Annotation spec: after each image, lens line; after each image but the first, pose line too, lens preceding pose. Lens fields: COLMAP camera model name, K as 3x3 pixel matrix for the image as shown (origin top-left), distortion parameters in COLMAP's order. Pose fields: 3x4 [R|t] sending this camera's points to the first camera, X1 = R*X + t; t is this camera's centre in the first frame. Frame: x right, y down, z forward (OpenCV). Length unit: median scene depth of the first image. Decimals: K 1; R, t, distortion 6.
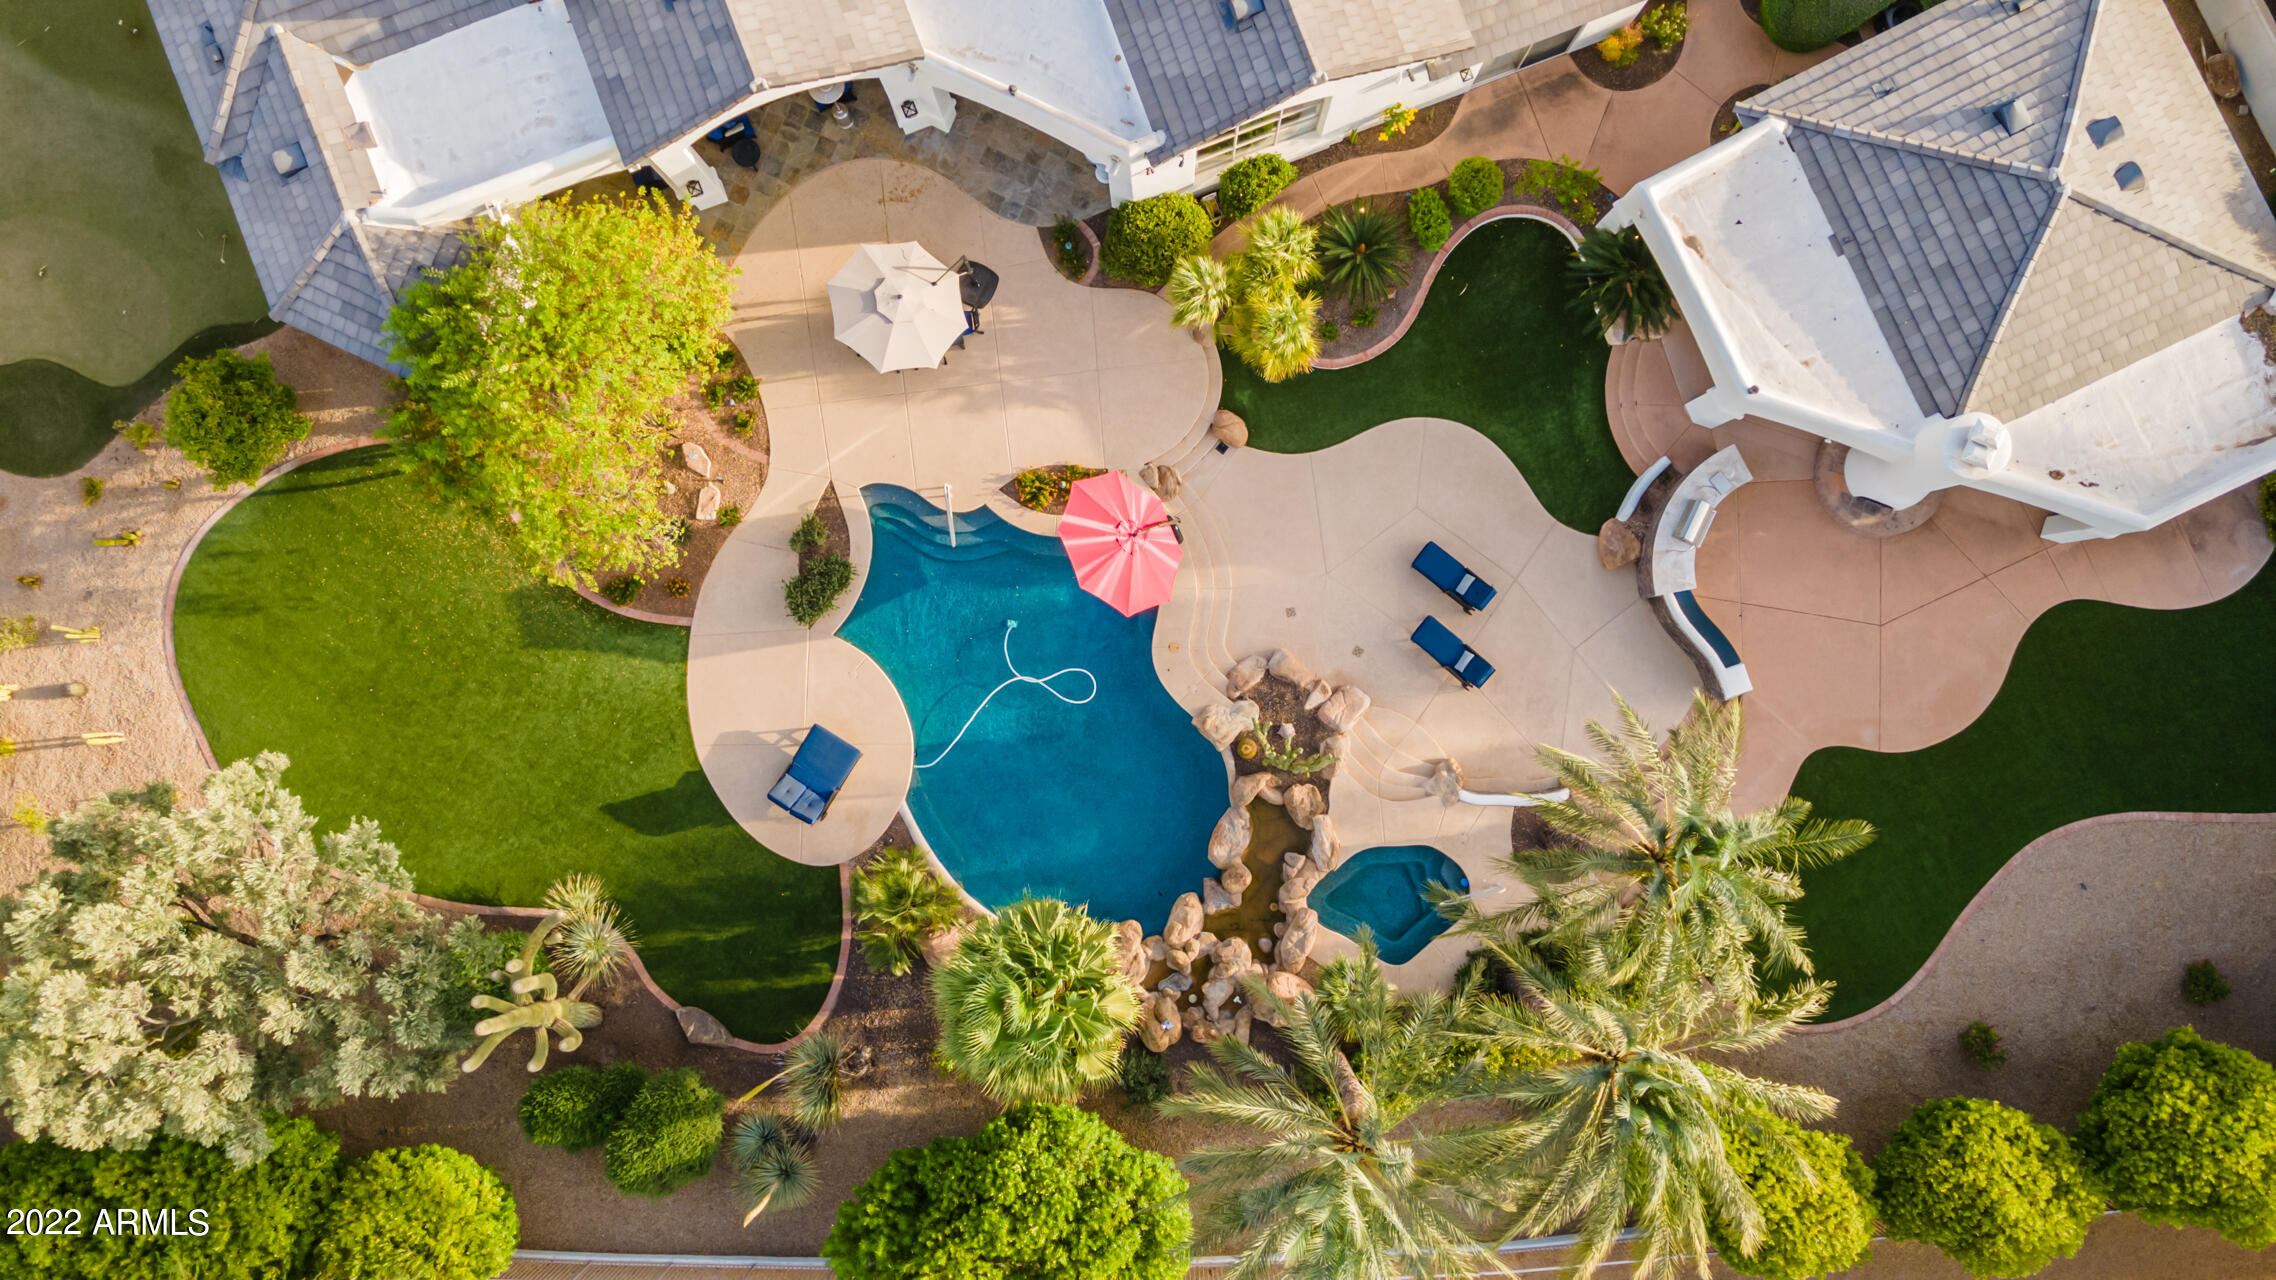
lens RADIAL K [[1658.1, 0, 1146.6], [0, 1658.1, 643.6], [0, 0, 1]] dist [0.035198, 0.008066]
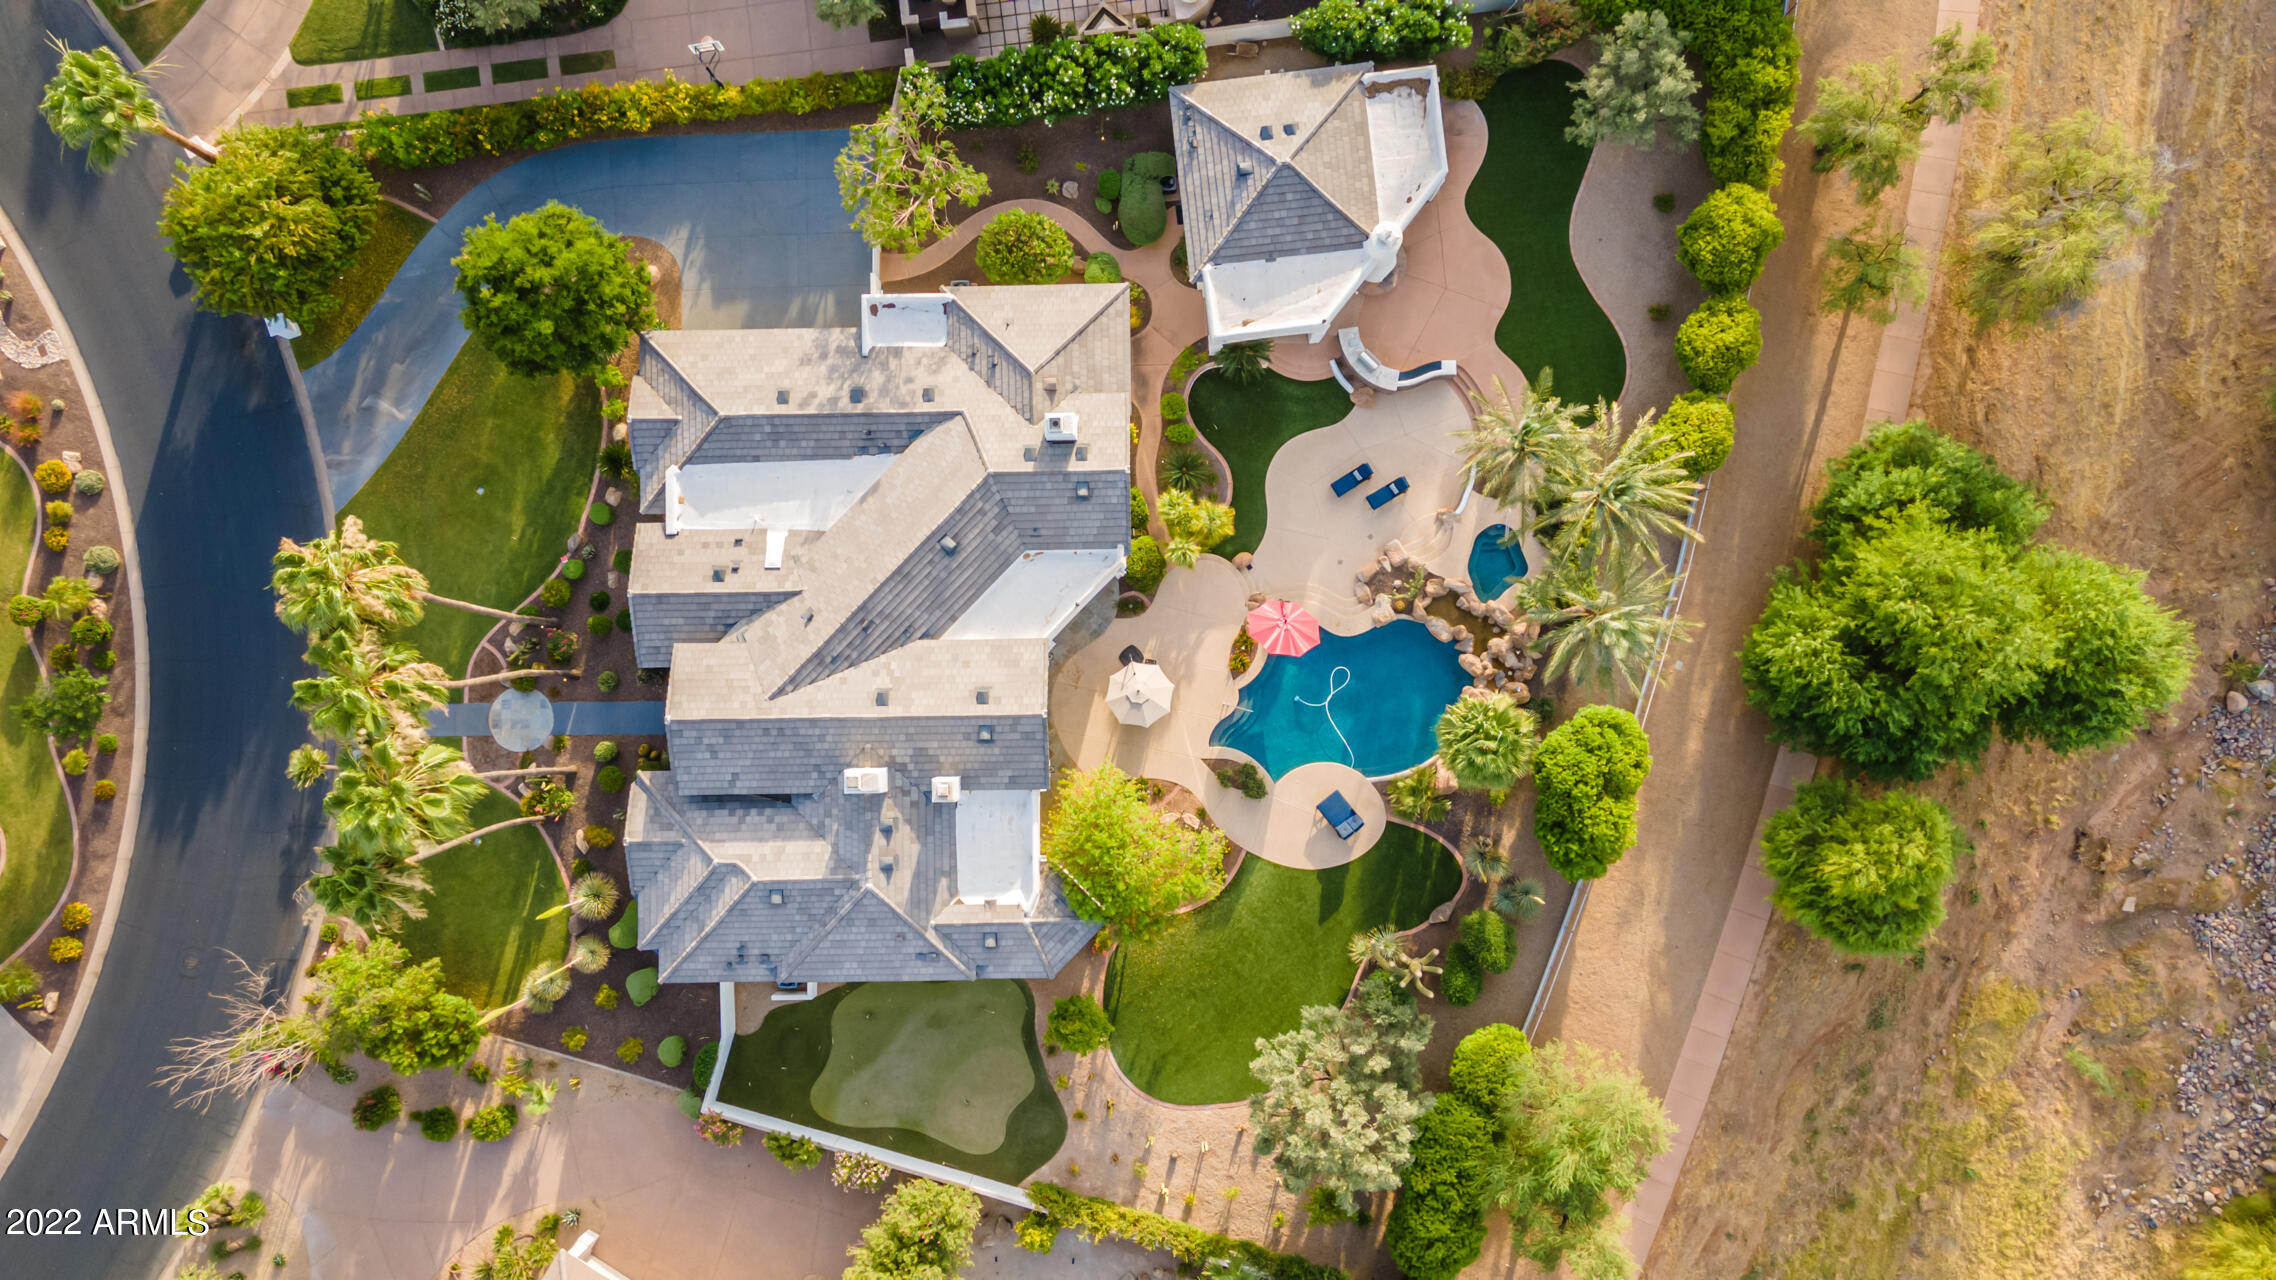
lens RADIAL K [[1658.1, 0, 1125.8], [0, 1658.1, 643.8], [0, 0, 1]] dist [0.035198, 0.008066]
pose [[0.334536, -0.941986, 0.027353, -0.148187], [0.942338, 0.334095, -0.019497, -0.194055], [0.009228, 0.032298, 0.999436, -1.000344]]
